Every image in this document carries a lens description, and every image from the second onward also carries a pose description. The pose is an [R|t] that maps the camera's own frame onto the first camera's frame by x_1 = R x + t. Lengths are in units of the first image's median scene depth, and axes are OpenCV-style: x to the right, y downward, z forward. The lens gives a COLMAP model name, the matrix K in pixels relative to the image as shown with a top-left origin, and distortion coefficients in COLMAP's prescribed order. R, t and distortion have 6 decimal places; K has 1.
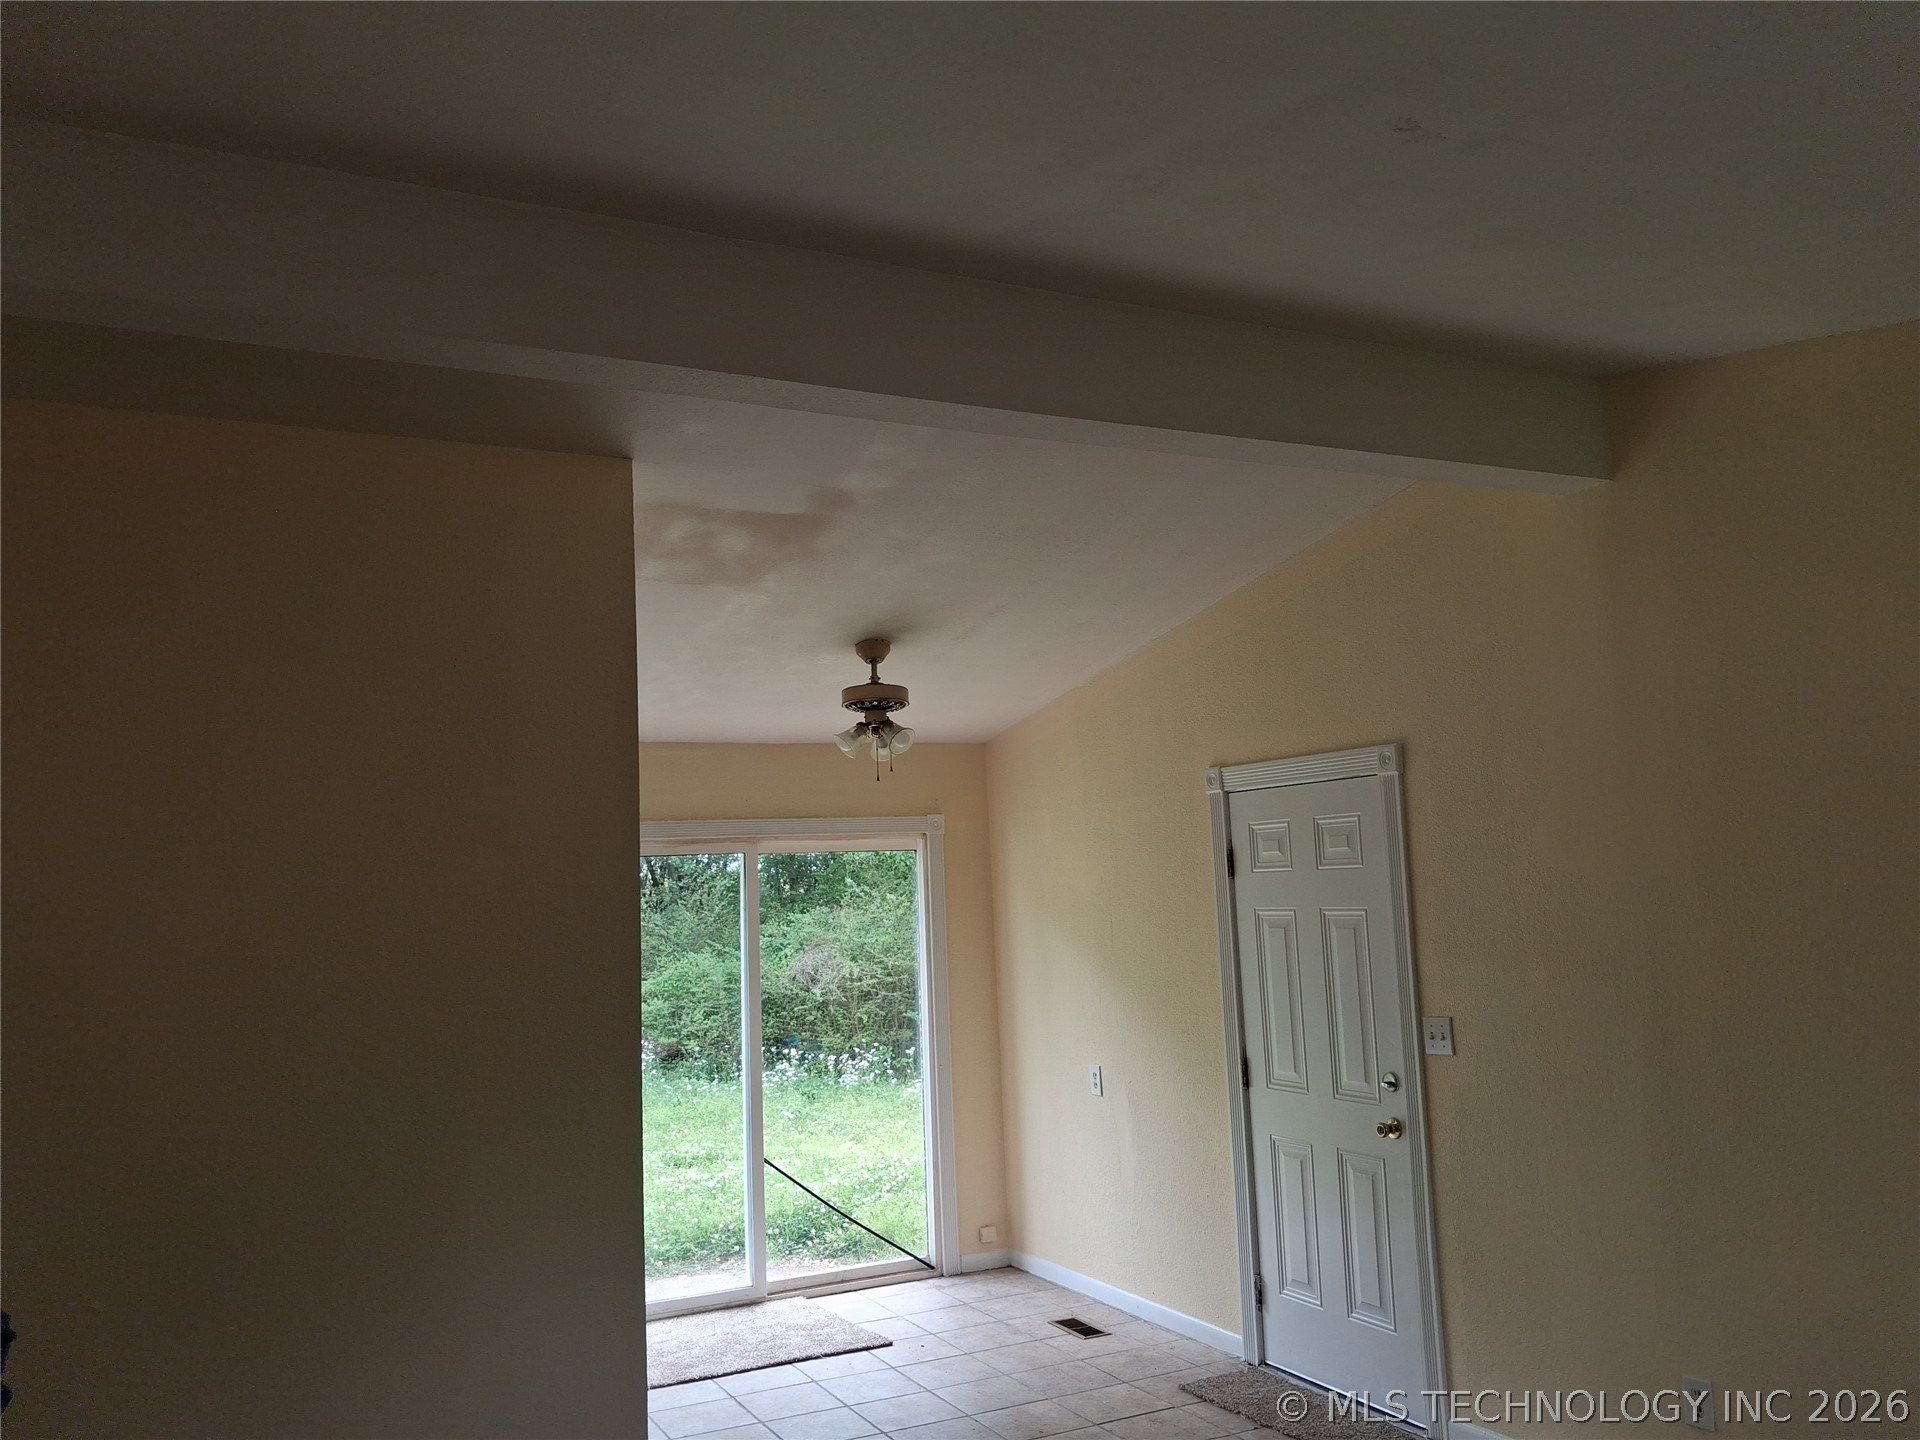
lens RADIAL K [[1504.8, 0, 960.0], [0, 1504.8, 720.0], [0, 0, 1]] dist [0.106363, 0.000509]
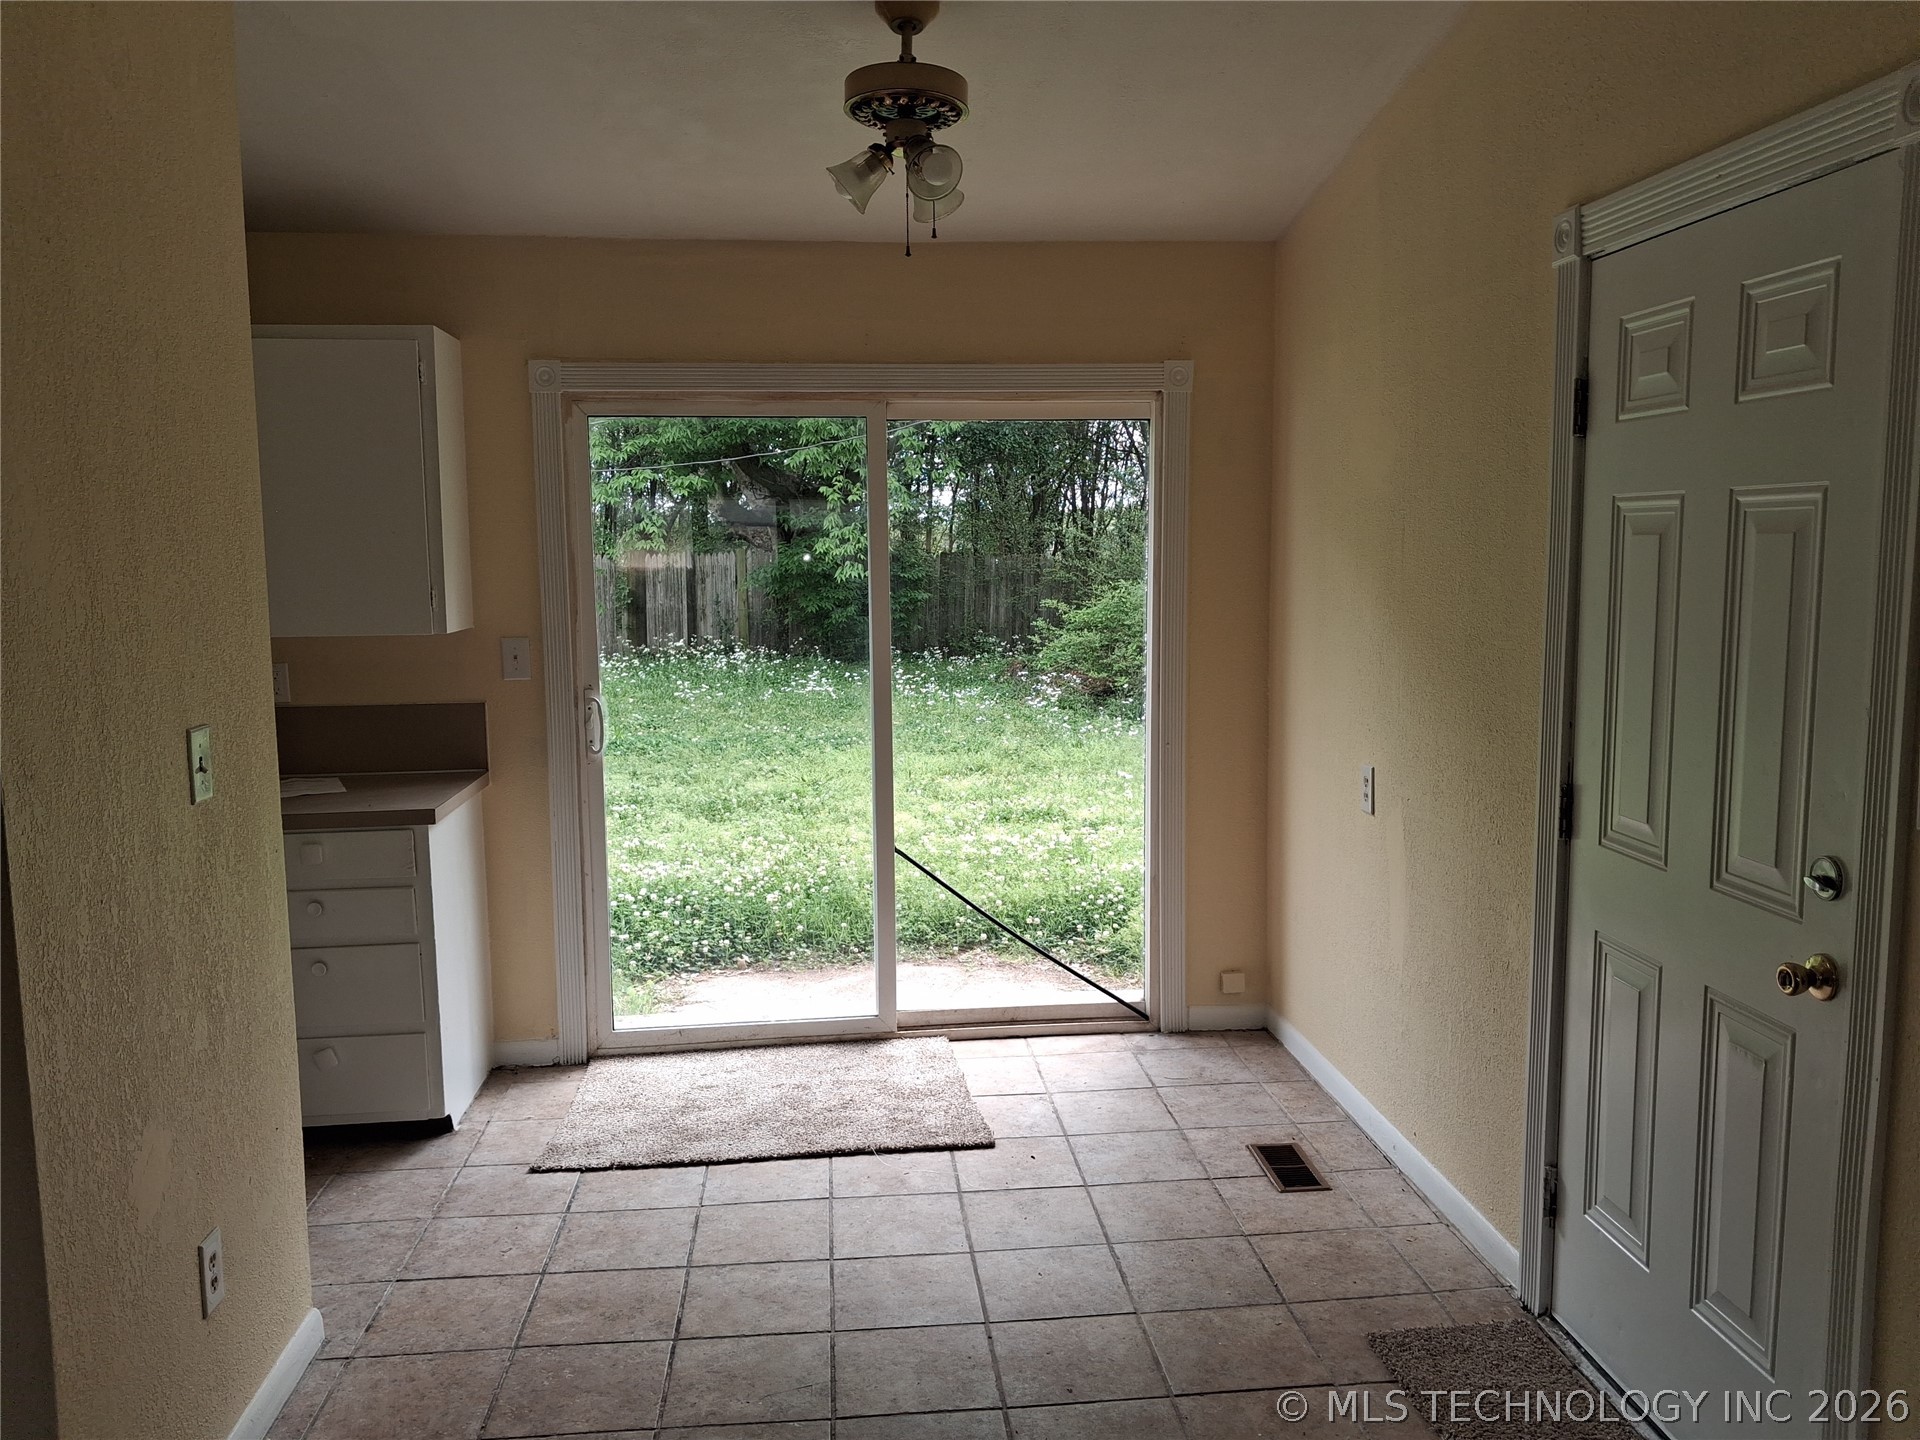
lens RADIAL K [[1521.1, 0, 1007.3], [0, 1521.1, 713.0], [0, 0, 1]] dist [0.209080, -0.318892]
pose [[0.944523, 0.065456, -0.321856, 0.172093], [0.010846, 0.973190, 0.229747, 0.072316], [0.328266, -0.220492, 0.918490, 0.442233]]
